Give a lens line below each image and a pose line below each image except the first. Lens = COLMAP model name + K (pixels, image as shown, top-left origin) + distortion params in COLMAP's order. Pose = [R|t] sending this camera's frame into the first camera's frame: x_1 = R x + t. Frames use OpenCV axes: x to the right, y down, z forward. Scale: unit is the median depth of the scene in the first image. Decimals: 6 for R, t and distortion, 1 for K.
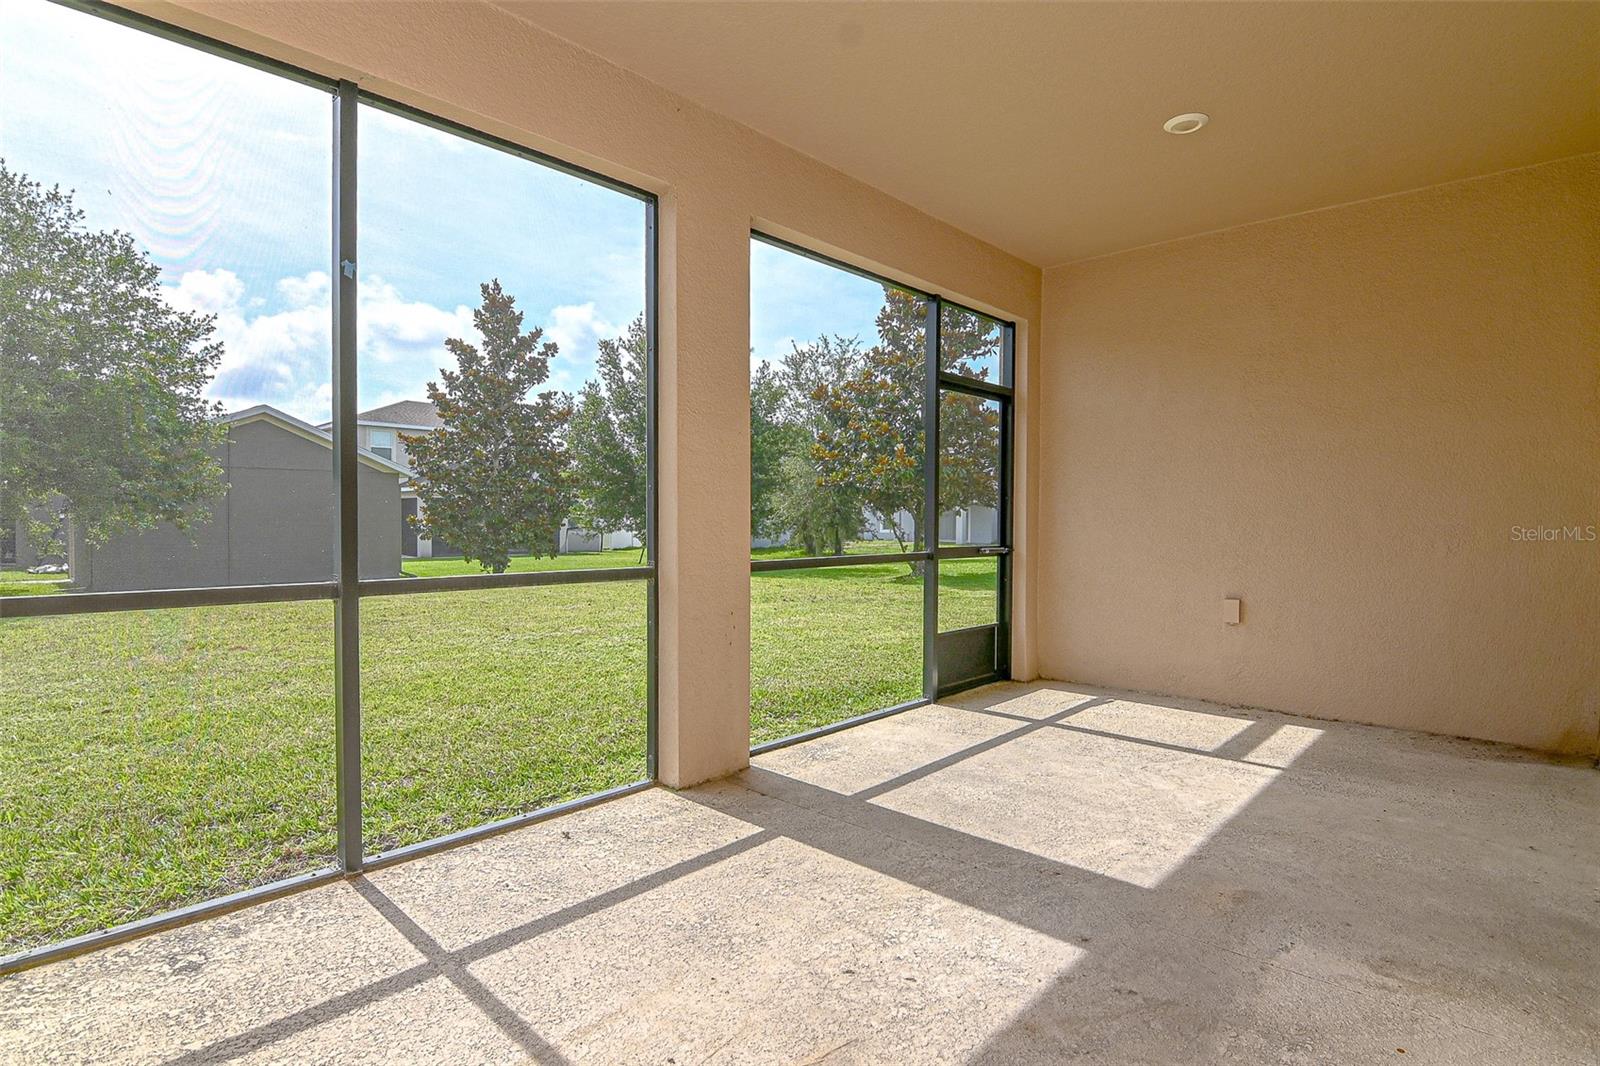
lens RADIAL K [[794.6, 0, 803.5], [0, 794.6, 529.1], [0, 0, 1]] dist [-0.004081, -0.012749]
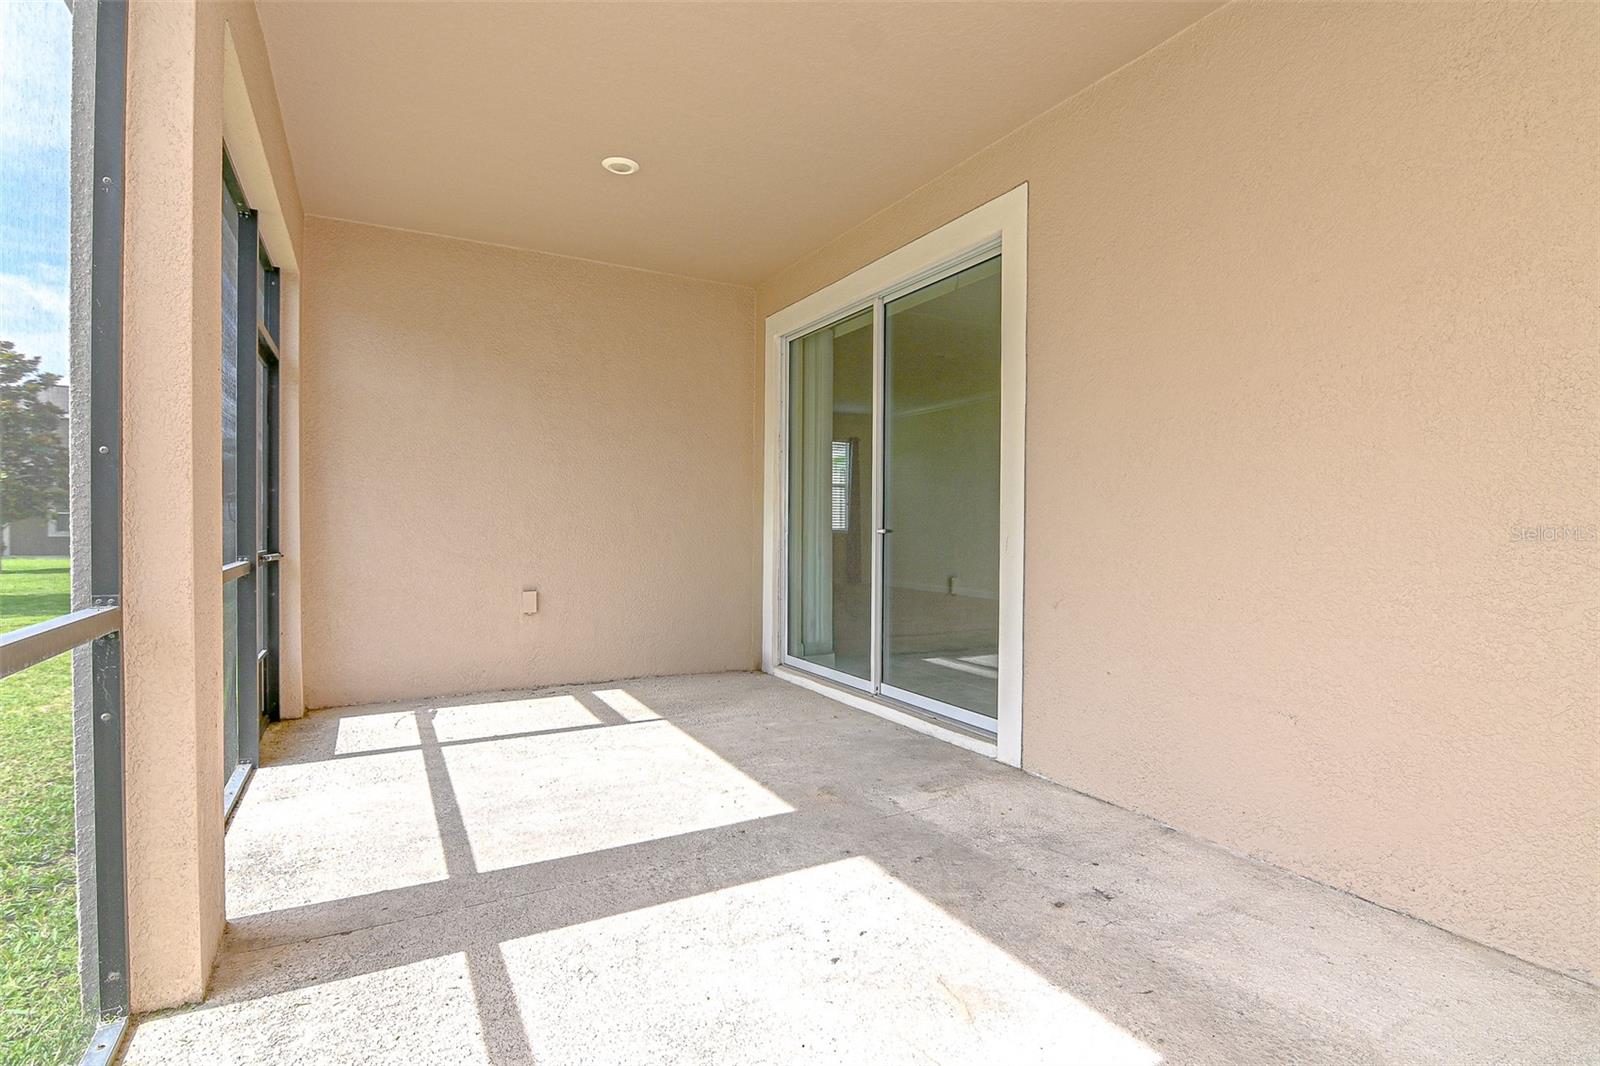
lens RADIAL K [[794.6, 0, 803.5], [0, 794.6, 529.1], [0, 0, 1]] dist [-0.004081, -0.012749]
pose [[0.312748, -0.010476, 0.949778, -0.551224], [0.011473, 0.999908, 0.007252, -0.001723], [-0.949767, 0.008629, 0.312840, 0.430505]]
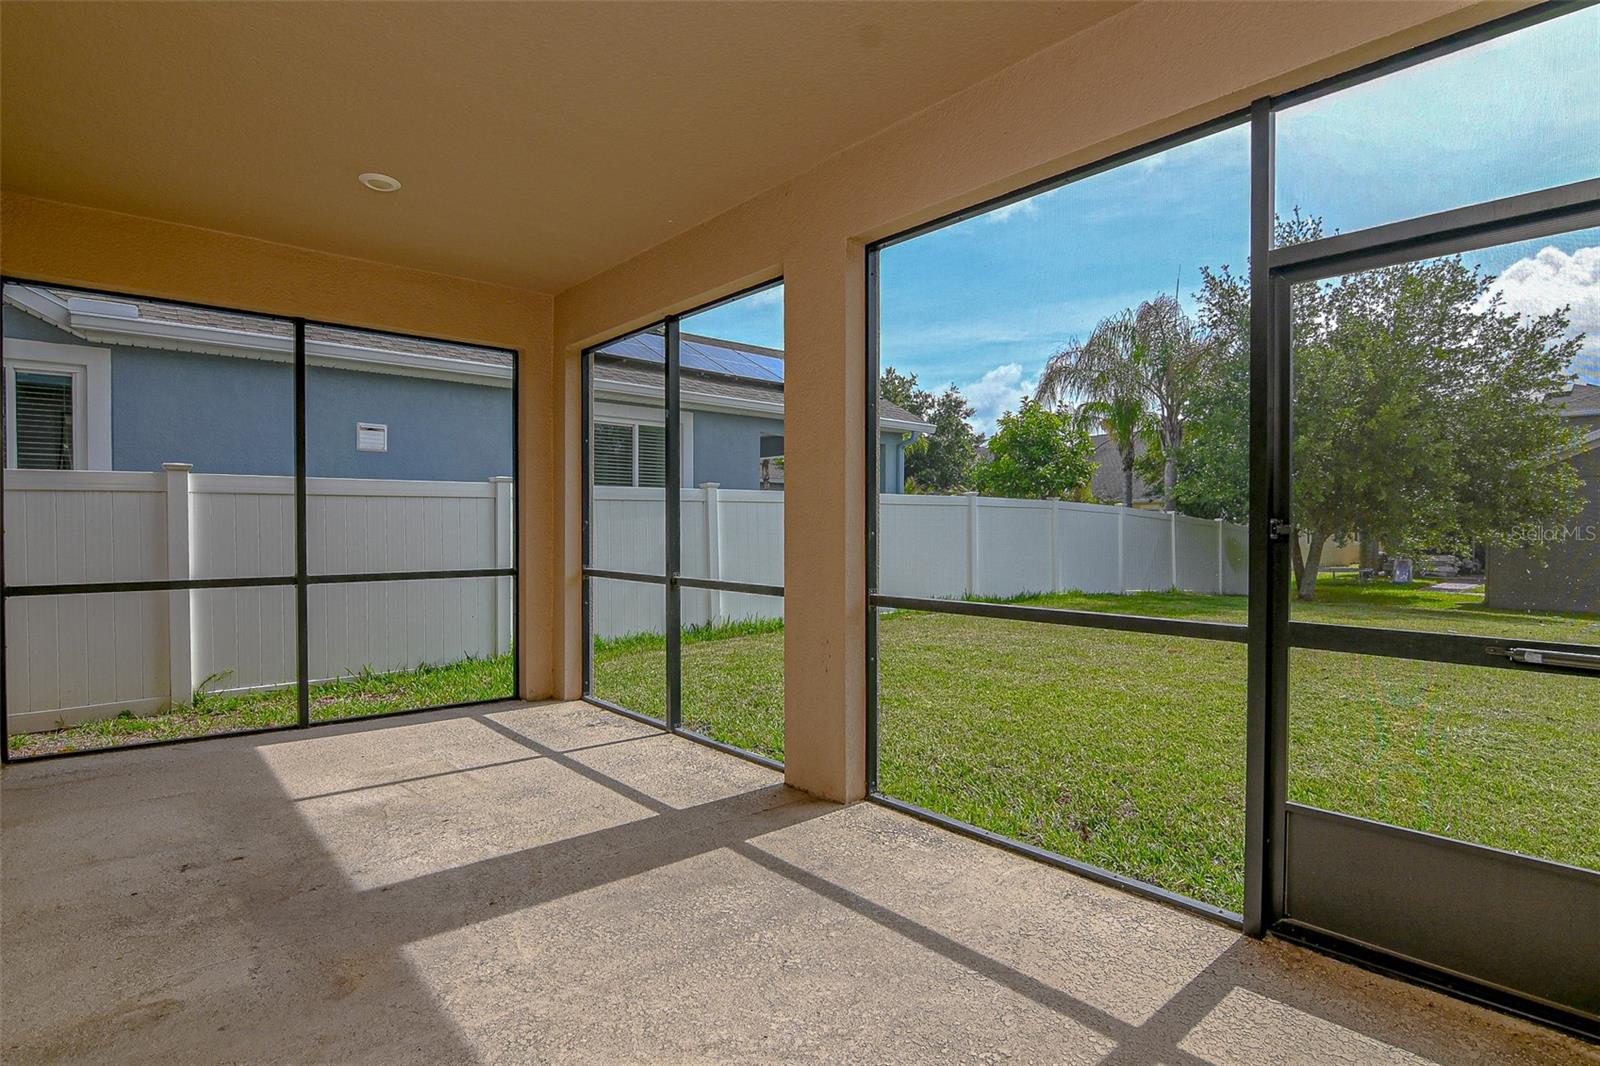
lens RADIAL K [[794.6, 0, 803.5], [0, 794.6, 529.1], [0, 0, 1]] dist [-0.004081, -0.012749]
pose [[-0.083082, -0.000177, -0.996543, 0.996674], [-0.017244, 0.999851, 0.001260, -0.041730], [0.996394, 0.017289, -0.083073, 1.130409]]
